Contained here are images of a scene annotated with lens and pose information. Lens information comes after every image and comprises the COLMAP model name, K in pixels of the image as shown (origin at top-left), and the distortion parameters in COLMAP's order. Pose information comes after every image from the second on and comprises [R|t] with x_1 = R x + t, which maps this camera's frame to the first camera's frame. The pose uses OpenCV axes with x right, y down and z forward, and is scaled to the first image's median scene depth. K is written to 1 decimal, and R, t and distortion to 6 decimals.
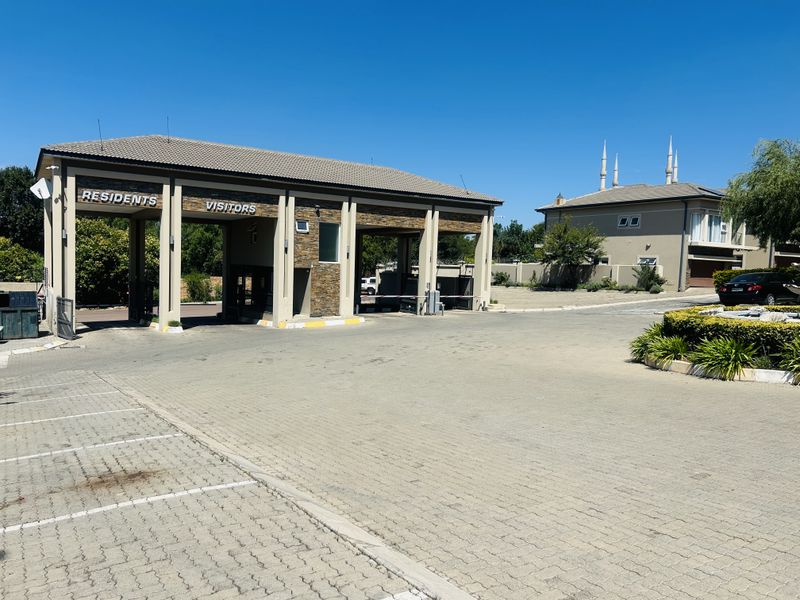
lens RADIAL K [[601.1, 0, 400.5], [0, 601.1, 305.1], [0, 0, 1]] dist [0.047091, -0.064296]
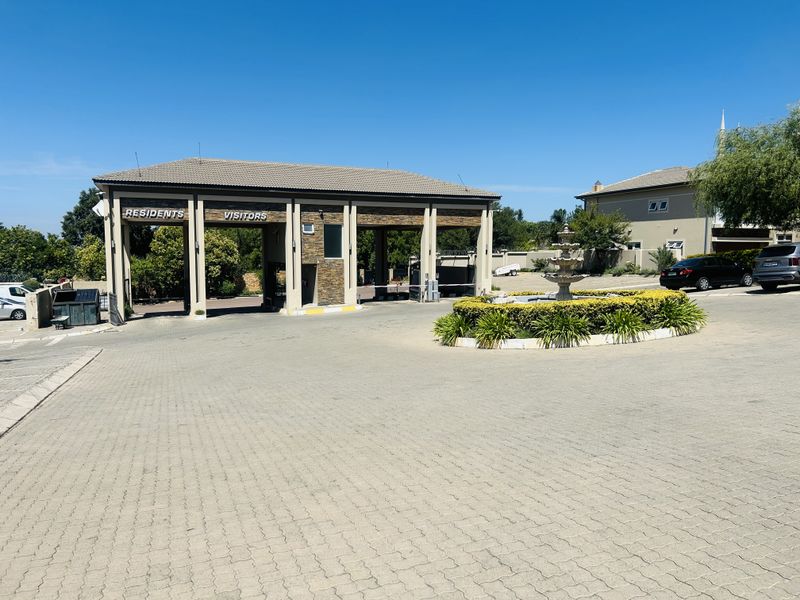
lens RADIAL K [[601.1, 0, 400.5], [0, 601.1, 305.1], [0, 0, 1]] dist [0.047091, -0.064296]
pose [[0.982539, -0.015792, -0.185386, 0.224810], [0.019583, 0.999634, 0.018638, 0.000408], [0.185024, -0.021943, 0.982489, -0.121946]]
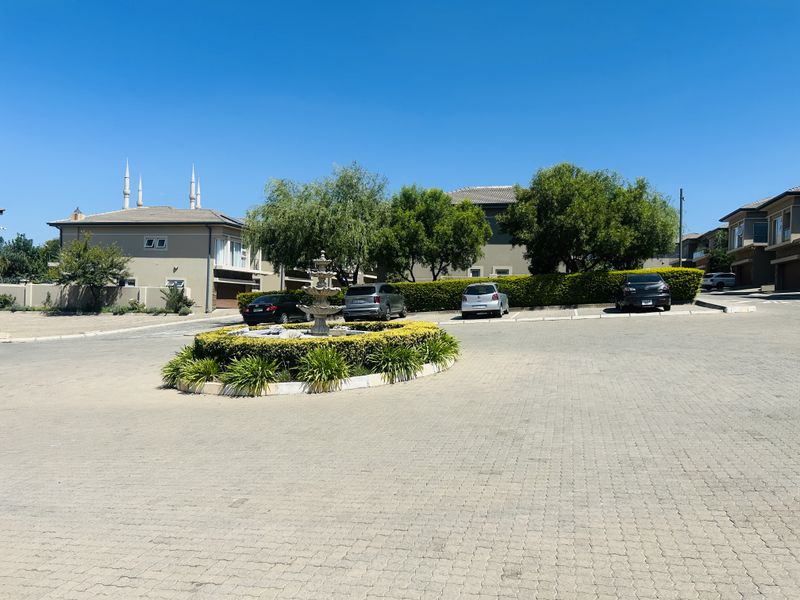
lens RADIAL K [[601.1, 0, 400.5], [0, 601.1, 305.1], [0, 0, 1]] dist [0.047091, -0.064296]
pose [[0.736101, -0.014338, 0.676720, 0.005485], [0.039063, 0.999009, -0.021325, -0.000885], [-0.675744, 0.042133, 0.735931, 0.016114]]
